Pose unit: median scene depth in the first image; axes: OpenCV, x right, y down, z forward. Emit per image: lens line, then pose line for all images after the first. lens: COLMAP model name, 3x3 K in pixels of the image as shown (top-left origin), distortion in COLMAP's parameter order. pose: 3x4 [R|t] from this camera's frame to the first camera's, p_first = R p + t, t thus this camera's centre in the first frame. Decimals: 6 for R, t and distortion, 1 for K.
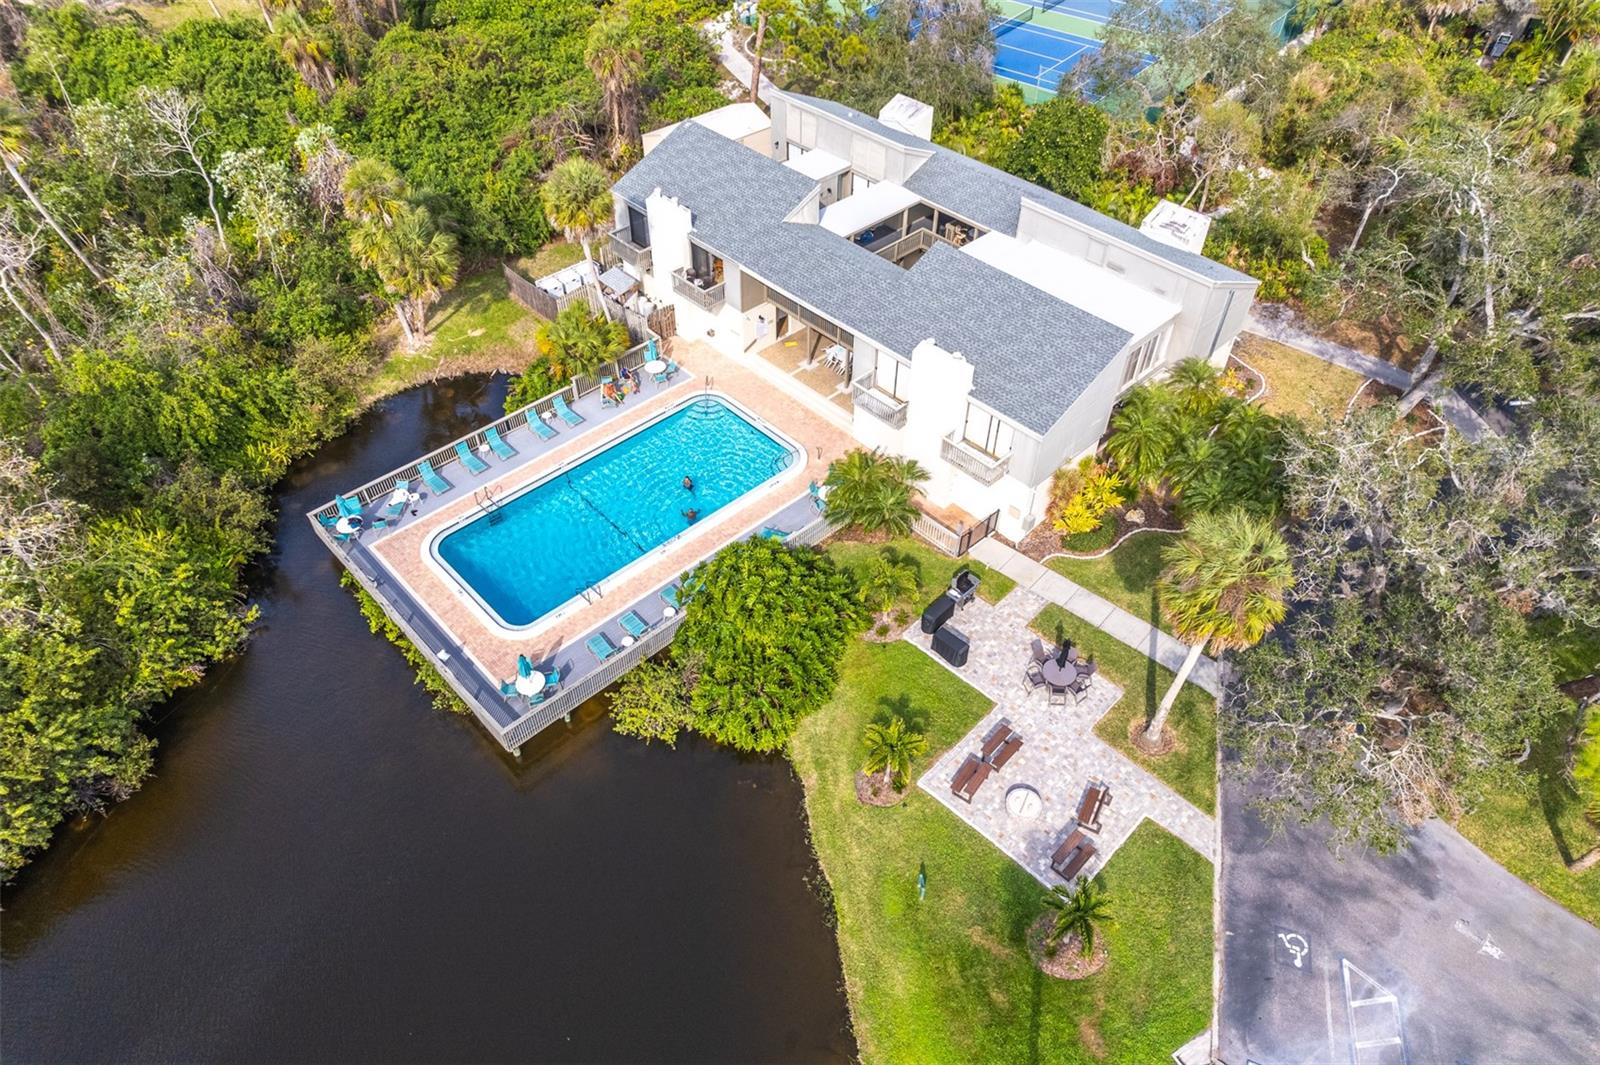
lens RADIAL K [[1012.6, 0, 801.7], [0, 1012.6, 573.8], [0, 0, 1]] dist [-0.003926, 0.026177]
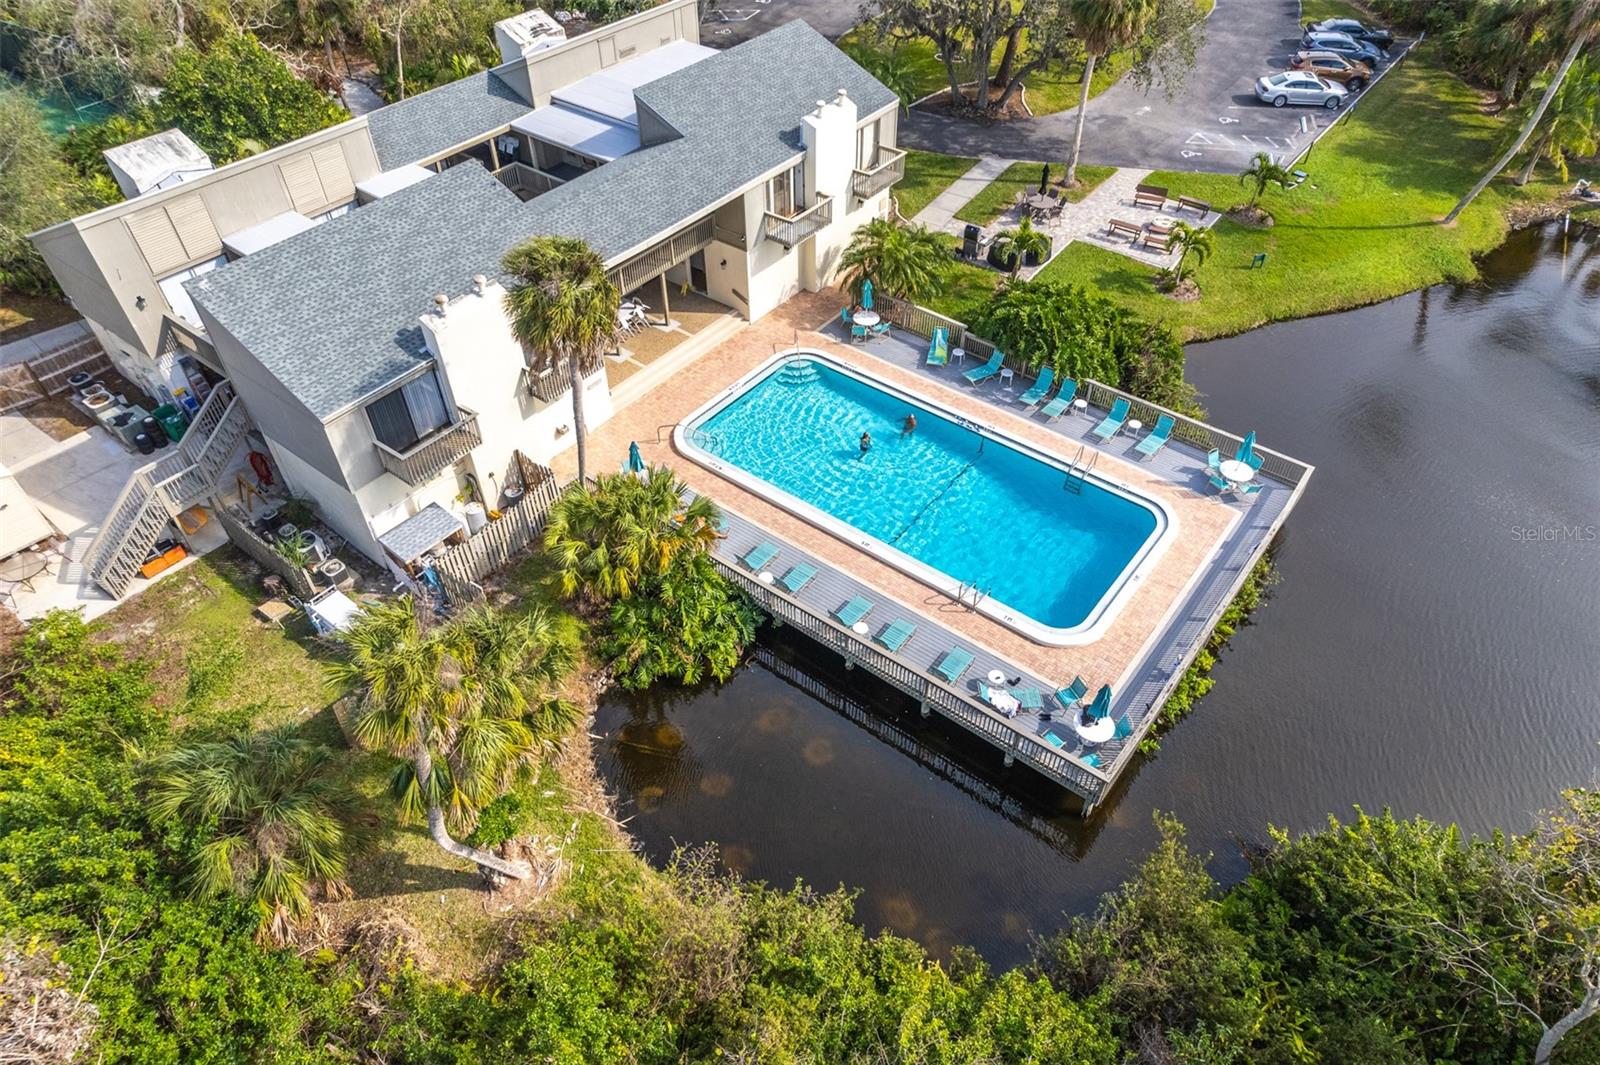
lens RADIAL K [[1012.6, 0, 801.7], [0, 1012.6, 573.8], [0, 0, 1]] dist [-0.003926, 0.026177]
pose [[-0.151618, -0.709418, 0.688286, -0.811845], [0.720939, 0.397007, 0.568008, -0.590316], [-0.676210, 0.582332, 0.451254, 0.818901]]
